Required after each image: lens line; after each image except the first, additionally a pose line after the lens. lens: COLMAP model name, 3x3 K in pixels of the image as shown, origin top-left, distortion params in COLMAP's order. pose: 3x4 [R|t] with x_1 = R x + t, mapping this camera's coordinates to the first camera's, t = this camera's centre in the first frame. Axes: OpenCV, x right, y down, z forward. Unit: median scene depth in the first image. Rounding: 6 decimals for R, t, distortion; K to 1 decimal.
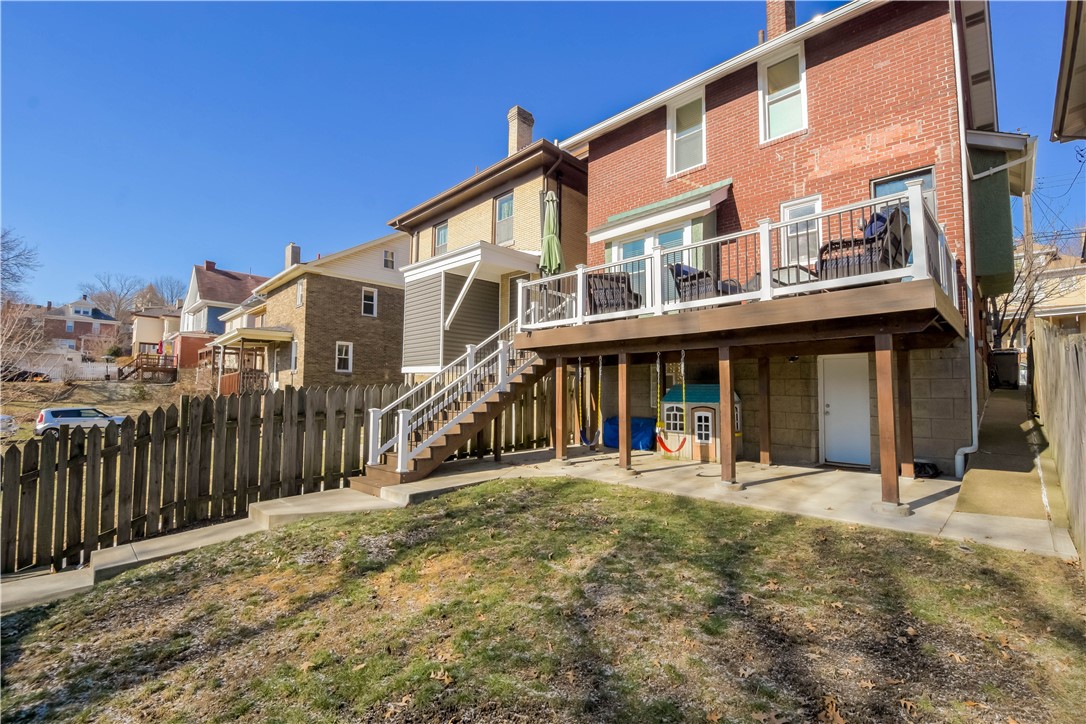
lens RADIAL K [[484.8, 0, 543.0], [0, 484.8, 362.0], [0, 0, 1]] dist [-0.000806, -0.000590]
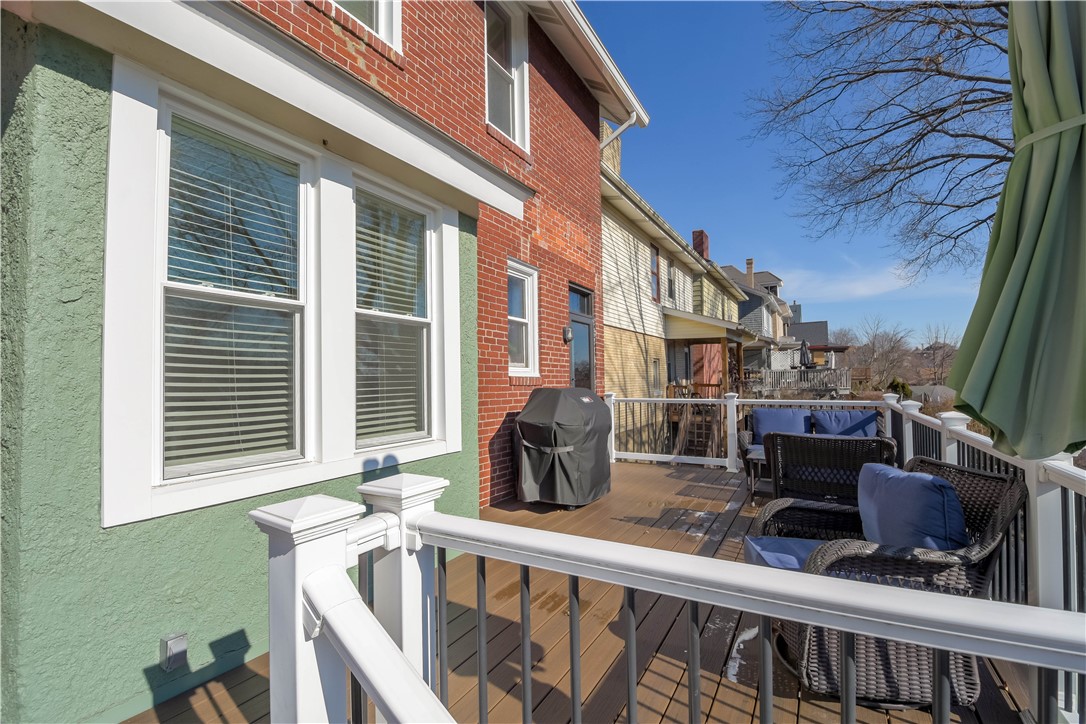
lens RADIAL K [[484.8, 0, 543.0], [0, 484.8, 362.0], [0, 0, 1]] dist [-0.000806, -0.000590]
pose [[-0.282727, 0.028759, 0.958769, -0.056424], [-0.059753, 0.997081, -0.047528, -0.190170], [-0.957337, -0.070727, -0.280184, 1.153837]]
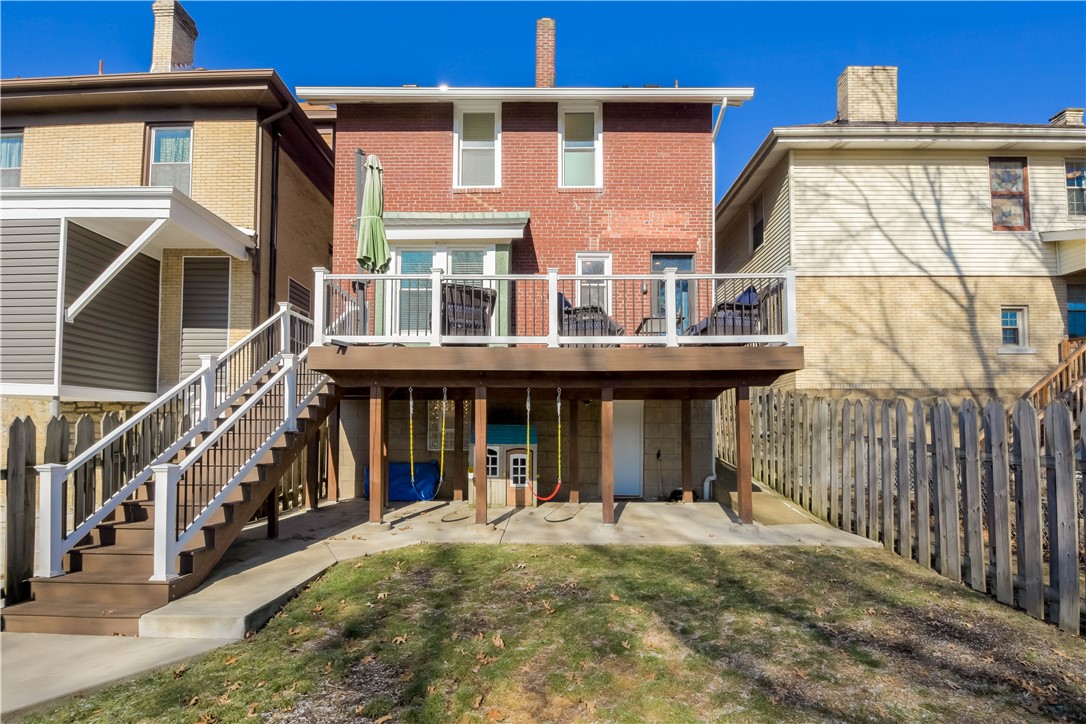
lens RADIAL K [[510.3, 0, 542.4], [0, 510.3, 418.8], [0, 0, 1]] dist [0.010370, -0.014717]
pose [[0.709172, 0.022035, 0.704691, -0.339133], [-0.047332, 0.998745, 0.016402, 0.015958], [-0.703445, -0.044986, 0.709325, 0.269303]]
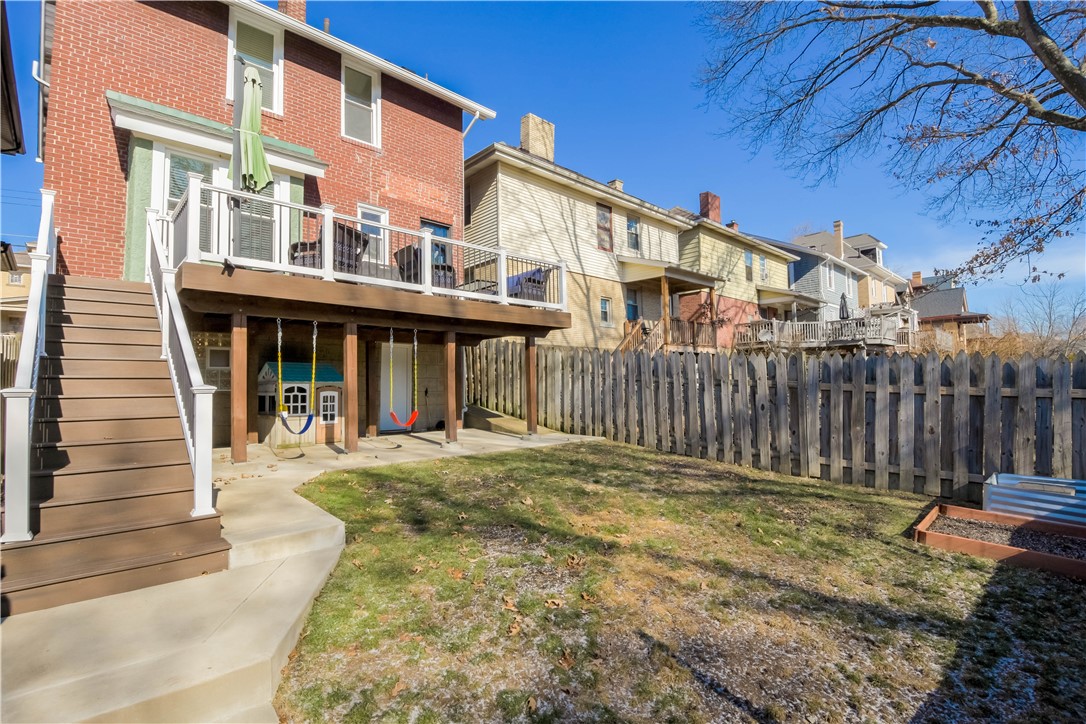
lens RADIAL K [[520.3, 0, 543.0], [0, 520.3, 362.0], [0, 0, 1]] dist [-0.001372, 0.000249]
pose [[0.003356, 0.045887, 0.998941, -0.697294], [-0.054704, 0.997459, -0.045635, 0.068926], [-0.998497, -0.054493, 0.005858, 0.577741]]
